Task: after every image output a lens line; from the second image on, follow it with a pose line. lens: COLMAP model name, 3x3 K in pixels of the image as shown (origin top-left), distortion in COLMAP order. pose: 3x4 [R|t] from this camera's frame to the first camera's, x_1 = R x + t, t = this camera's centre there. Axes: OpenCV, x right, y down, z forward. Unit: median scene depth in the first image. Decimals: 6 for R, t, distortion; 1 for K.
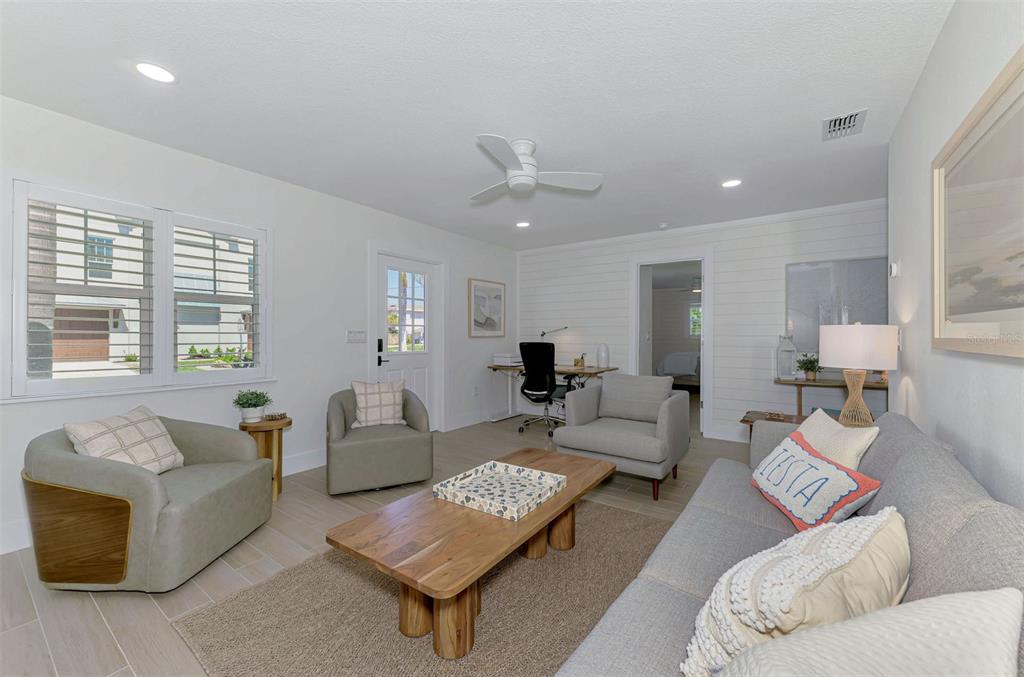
lens RADIAL K [[427.3, 0, 506.7], [0, 427.3, 339.7], [0, 0, 1]] dist [0.001132, 0.000066]
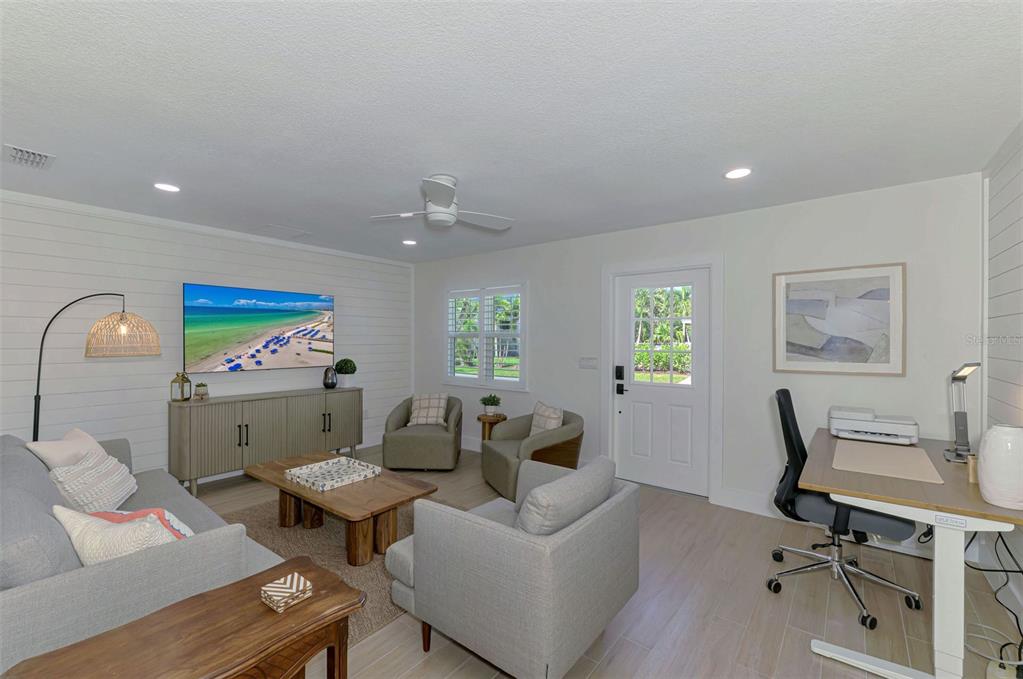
lens RADIAL K [[426.9, 0, 506.2], [0, 426.9, 340.7], [0, 0, 1]] dist [0.001132, 0.000066]
pose [[-0.094089, 0.002347, -0.995561, 0.679063], [-0.007327, 0.999969, 0.003050, -0.059846], [0.995537, 0.007582, -0.094069, 0.836684]]
